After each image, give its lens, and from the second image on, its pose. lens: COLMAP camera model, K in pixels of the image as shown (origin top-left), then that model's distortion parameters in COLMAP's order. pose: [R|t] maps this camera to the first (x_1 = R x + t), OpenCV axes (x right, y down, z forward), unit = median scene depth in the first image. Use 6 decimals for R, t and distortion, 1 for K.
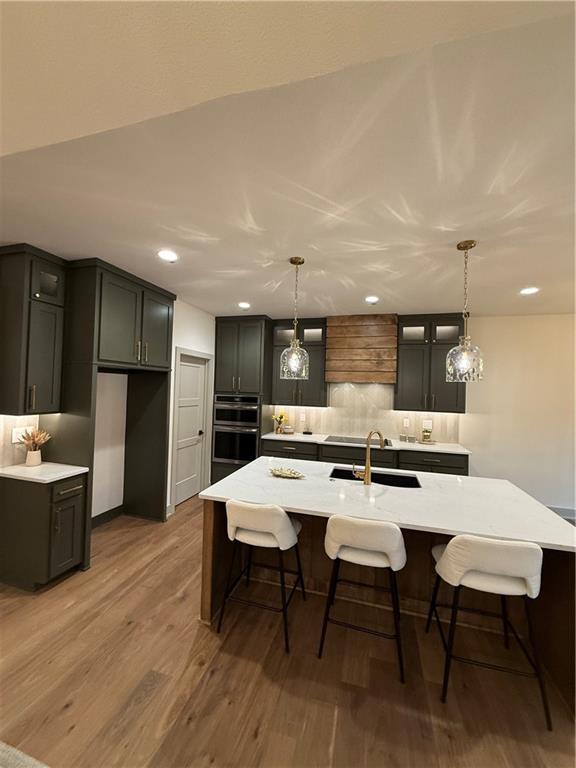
lens RADIAL K [[305.5, 0, 287.6], [0, 305.5, 382.6], [0, 0, 1]] dist [-0.003401, 0.000918]
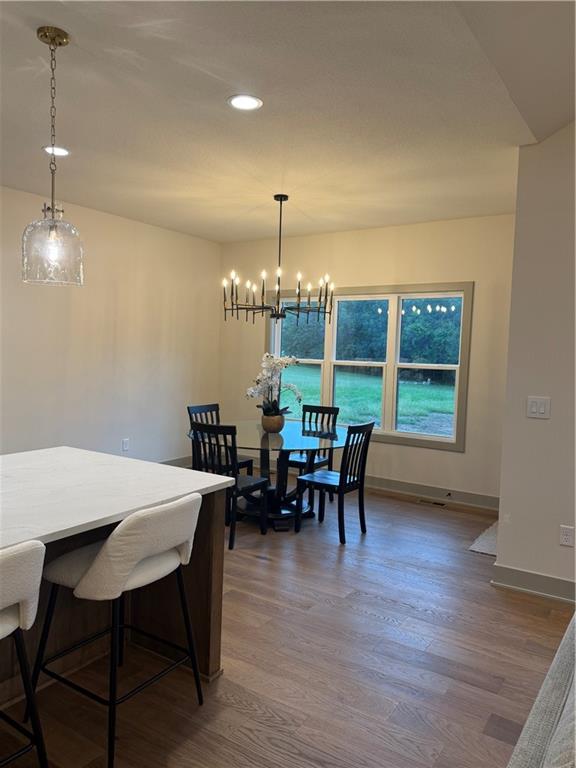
lens RADIAL K [[581.5, 0, 284.8], [0, 581.5, 382.9], [0, 0, 1]] dist [0.009652, 0.002109]
pose [[0.297485, -0.081789, 0.951217, -0.312581], [-0.035490, 0.994688, 0.096626, 0.054546], [-0.954067, -0.062503, 0.293002, 0.213840]]
